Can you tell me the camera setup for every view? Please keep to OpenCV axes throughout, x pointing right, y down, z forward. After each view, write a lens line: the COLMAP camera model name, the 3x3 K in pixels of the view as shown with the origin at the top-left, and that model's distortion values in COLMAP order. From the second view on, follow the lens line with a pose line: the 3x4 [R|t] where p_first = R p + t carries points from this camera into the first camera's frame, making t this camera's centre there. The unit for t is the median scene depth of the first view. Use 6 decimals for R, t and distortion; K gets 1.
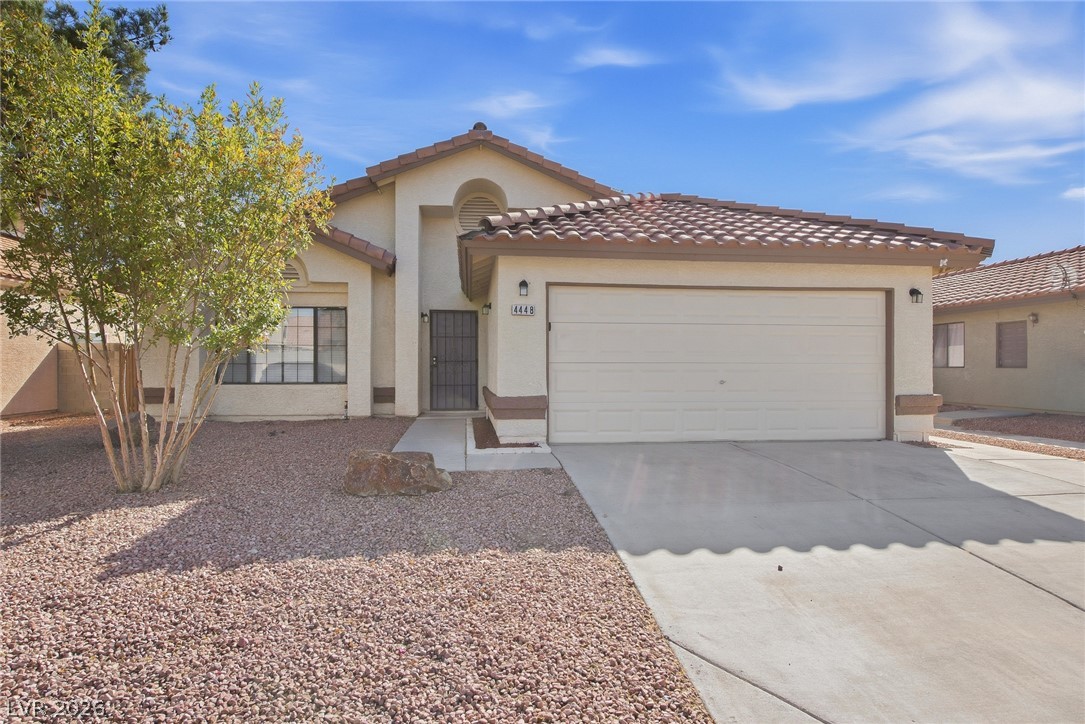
lens RADIAL K [[620.0, 0, 542.3], [0, 620.0, 347.7], [0, 0, 1]] dist [-0.002308, 0.000496]
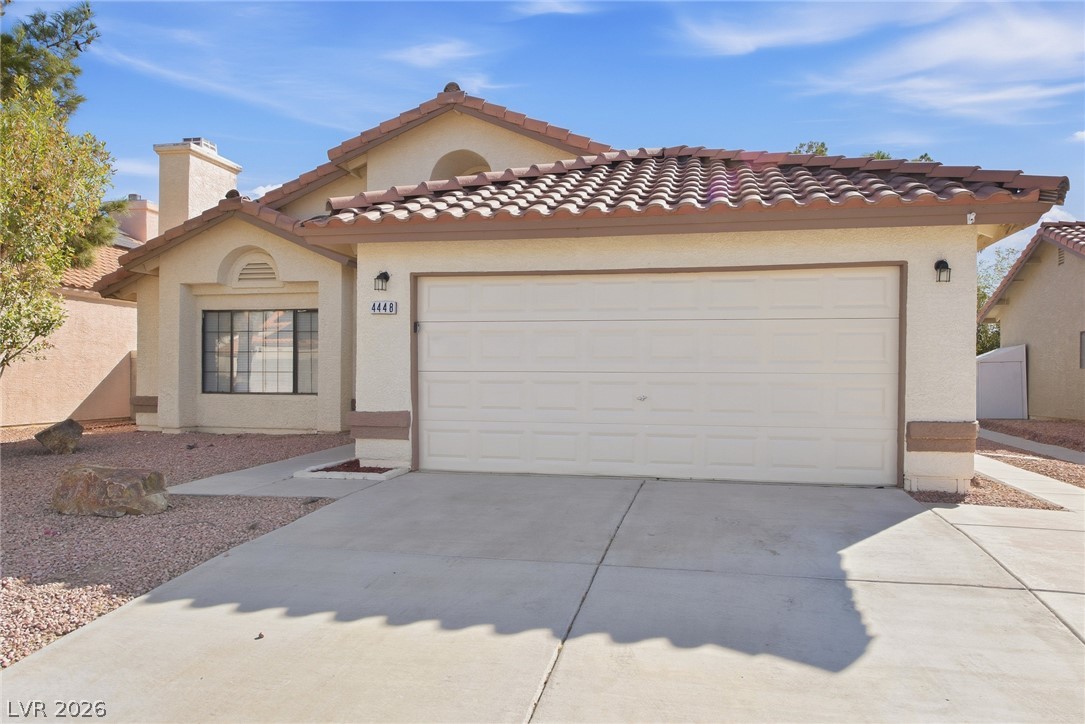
lens RADIAL K [[757.6, 0, 542.5], [0, 757.6, 362.0], [0, 0, 1]] dist [0.004391, -0.002739]
pose [[0.945635, -0.001123, -0.325228, 0.466356], [0.004462, 0.999945, 0.009521, 0.003004], [0.325200, -0.010455, 0.945588, 0.101761]]
